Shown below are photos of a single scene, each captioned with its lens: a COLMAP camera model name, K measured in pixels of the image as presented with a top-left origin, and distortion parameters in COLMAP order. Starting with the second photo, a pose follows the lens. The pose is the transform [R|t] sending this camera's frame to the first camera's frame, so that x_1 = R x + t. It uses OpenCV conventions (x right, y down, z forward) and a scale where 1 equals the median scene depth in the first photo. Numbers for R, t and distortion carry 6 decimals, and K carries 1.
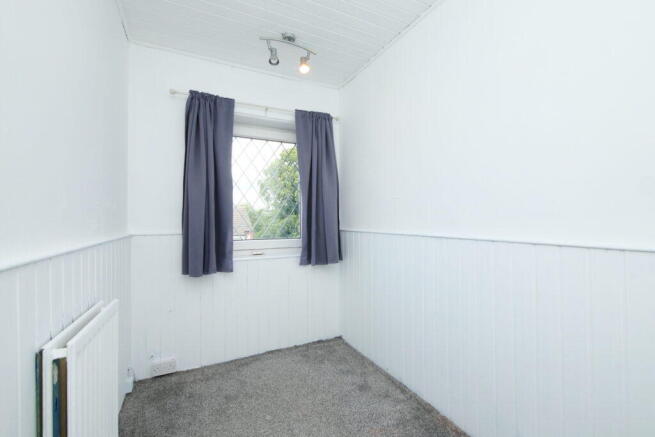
lens RADIAL K [[271.5, 0, 326.9], [0, 271.5, 218.1], [0, 0, 1]] dist [0.000275, -0.001185]
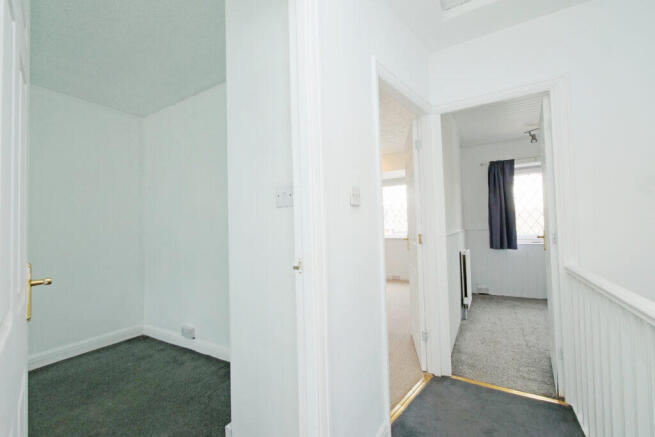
lens RADIAL K [[271.5, 0, 327.3], [0, 271.5, 221.3], [0, 0, 1]] dist [0.000275, -0.001185]
pose [[0.543563, -0.042102, -0.838312, 0.555784], [0.023974, 0.999113, -0.034633, 0.035438], [0.839026, -0.001273, 0.544090, -1.202656]]
